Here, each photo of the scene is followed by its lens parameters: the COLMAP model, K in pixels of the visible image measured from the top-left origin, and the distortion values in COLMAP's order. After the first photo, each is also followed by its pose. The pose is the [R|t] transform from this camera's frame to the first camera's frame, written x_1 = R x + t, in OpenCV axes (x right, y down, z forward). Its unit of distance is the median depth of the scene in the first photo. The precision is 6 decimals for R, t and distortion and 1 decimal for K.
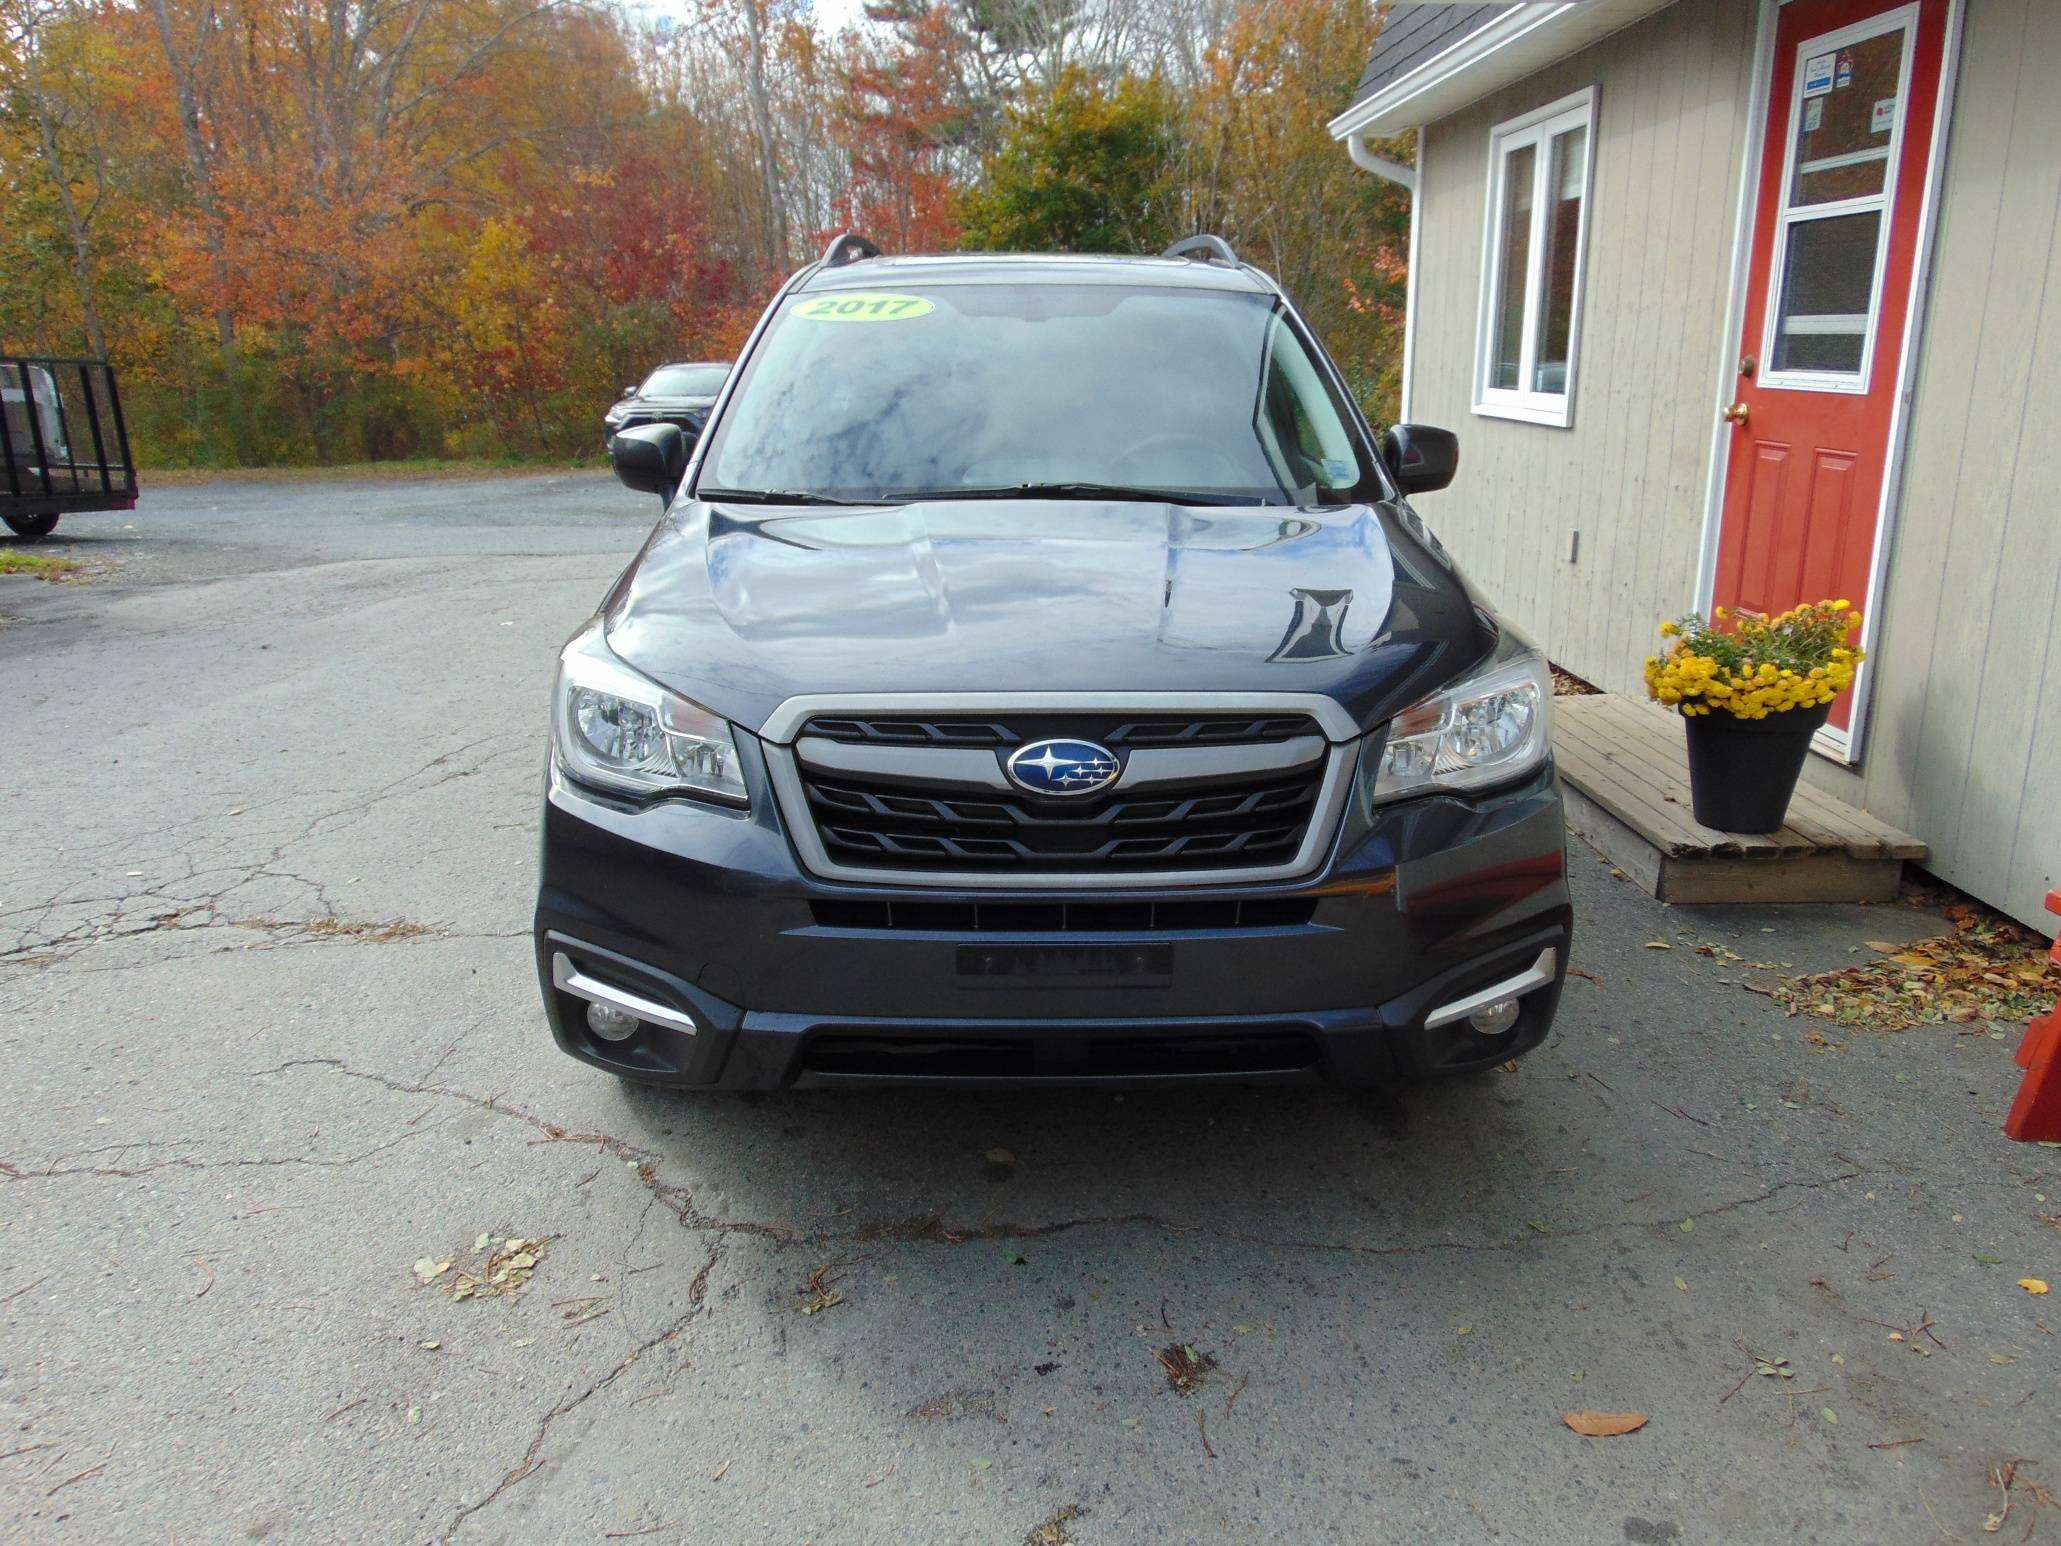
lens RADIAL K [[1535.8, 0, 1035.3], [0, 1535.8, 786.1], [0, 0, 1]] dist [0.020880, -0.005793]
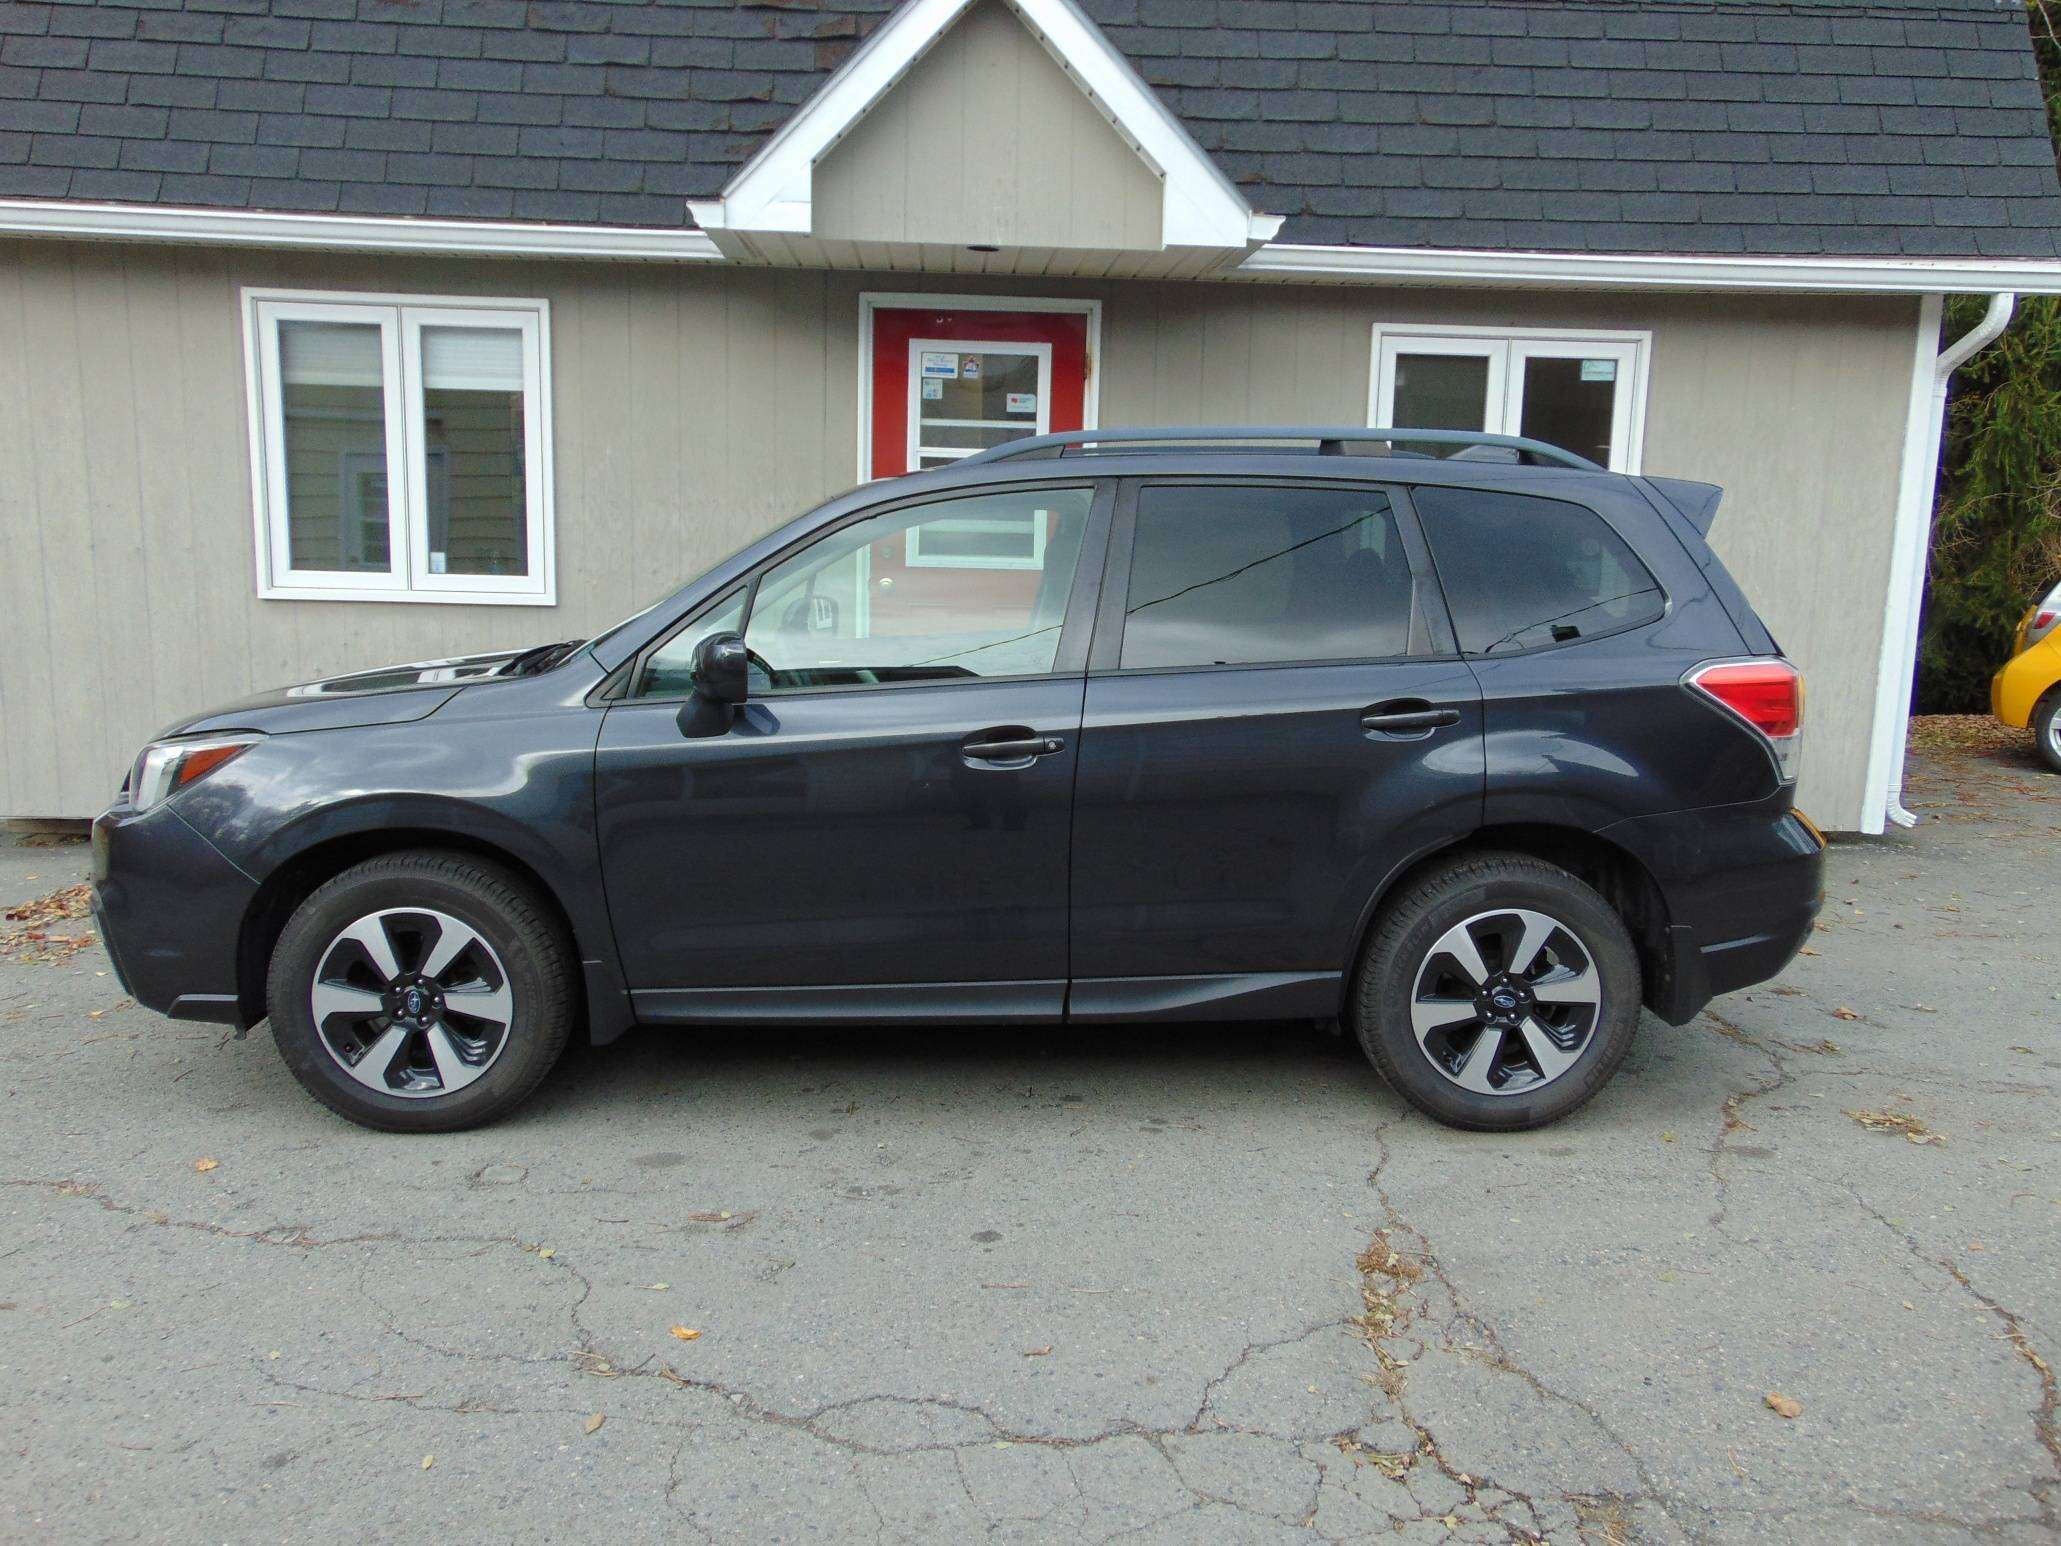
lens RADIAL K [[1535.8, 0, 1037.1], [0, 1535.8, 795.3], [0, 0, 1]] dist [0.020880, -0.005793]
pose [[-0.028543, -0.173053, 0.984499, -2.030438], [0.256743, 0.950589, 0.174536, -0.573625], [-0.966058, 0.257745, 0.017297, 1.911388]]
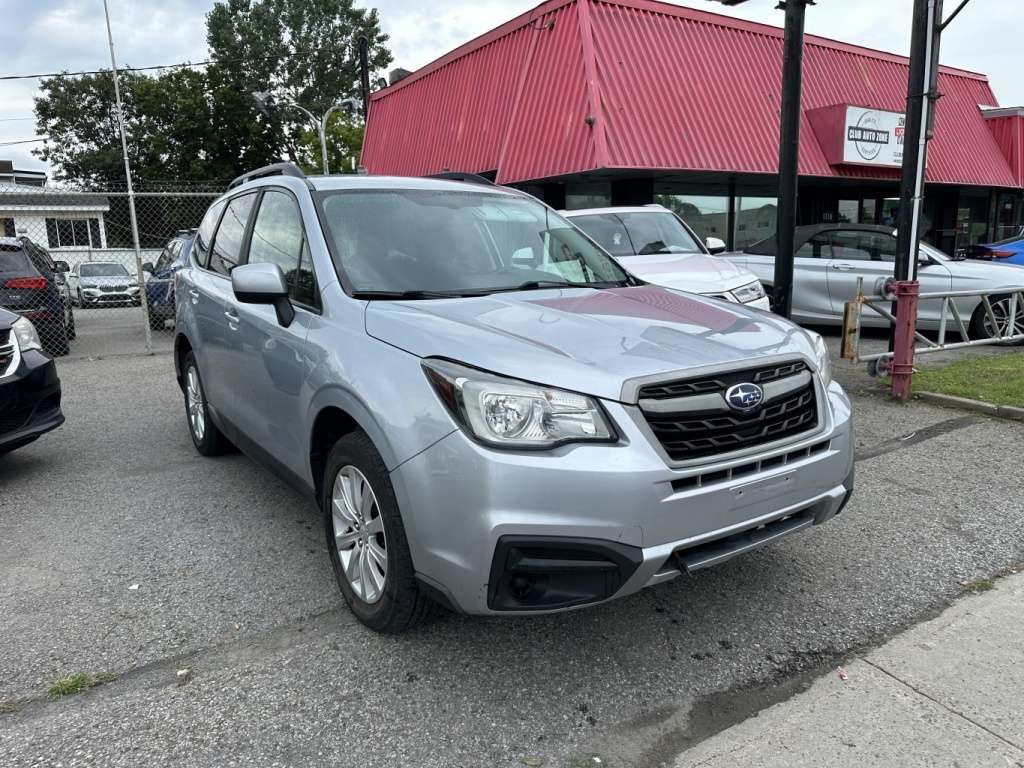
lens RADIAL K [[713.3, 0, 513.5], [0, 713.3, 379.1], [0, 0, 1]] dist [0.006183, -0.008732]
pose [[0.852468, -0.114614, 0.510061, -0.716647], [0.168242, 0.983912, -0.060094, -0.028519], [-0.494968, 0.137042, 0.858036, 0.303886]]
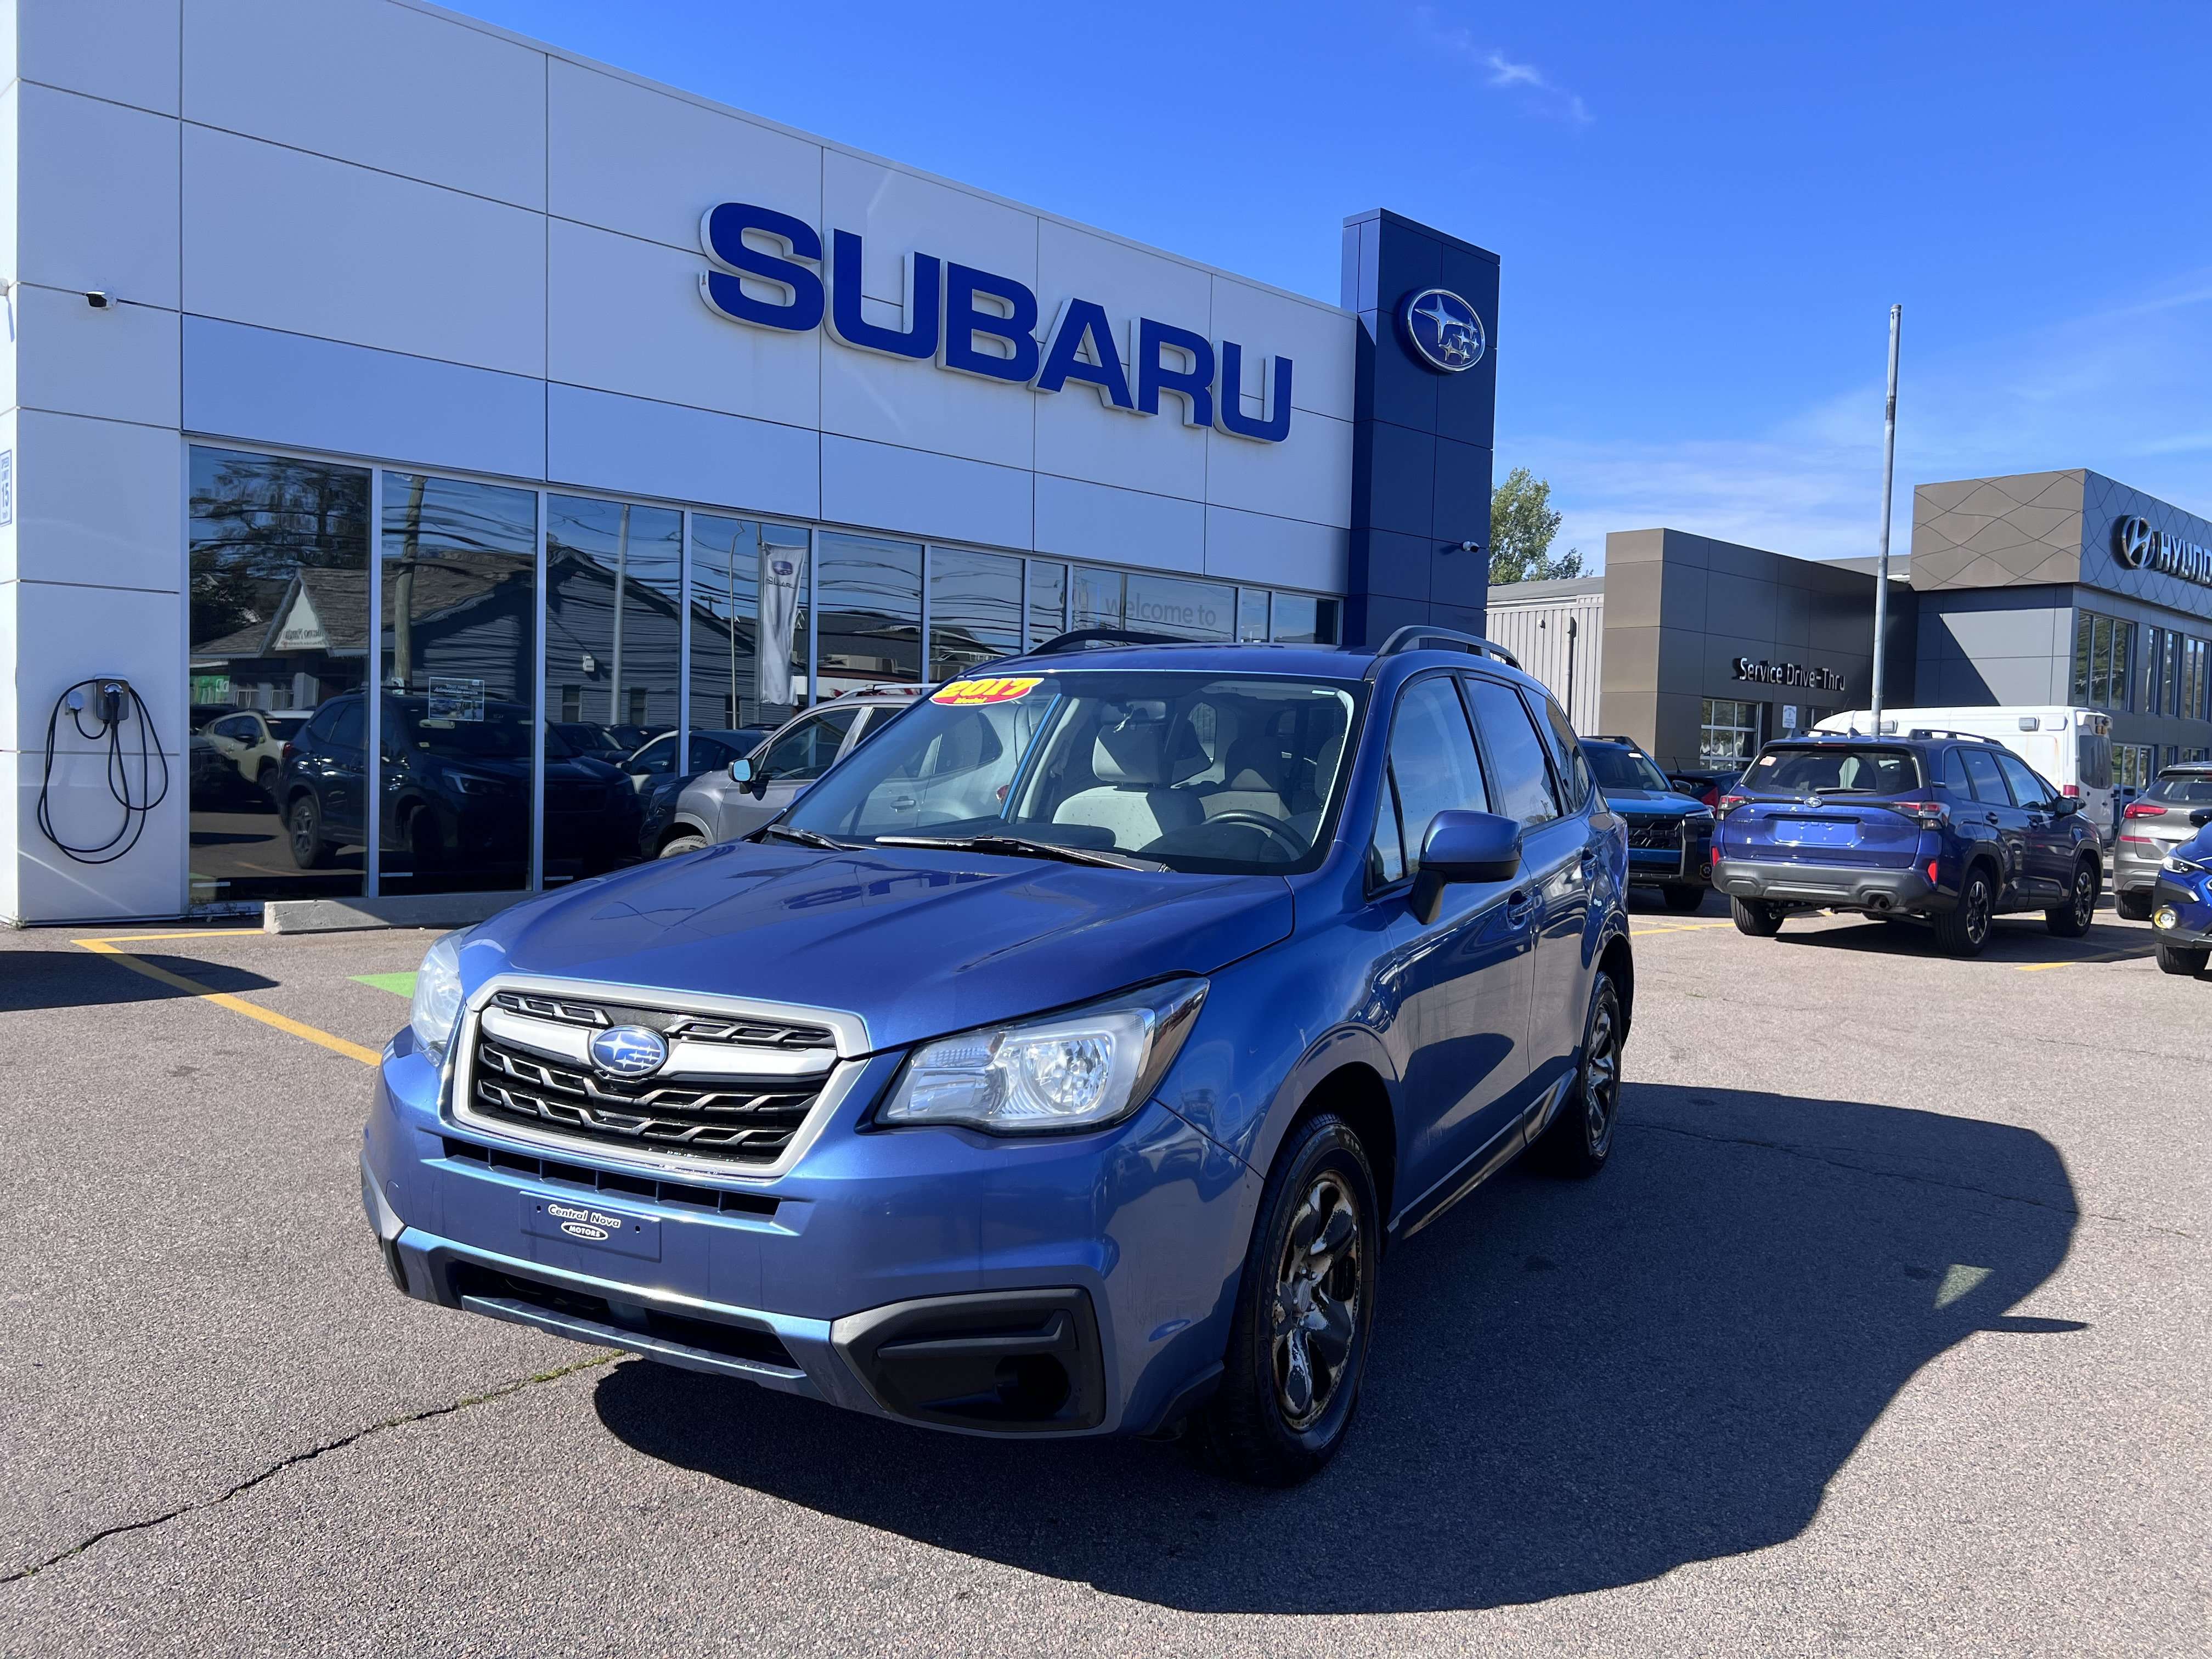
lens RADIAL K [[1648.3, 0, 1103.5], [0, 1648.3, 819.5], [0, 0, 1]] dist [0.020880, -0.005793]
pose [[0.876450, 0.041010, -0.479743, 0.889038], [-0.160547, 0.964238, -0.210878, 0.023731], [0.453939, 0.261845, 0.851691, 0.051205]]
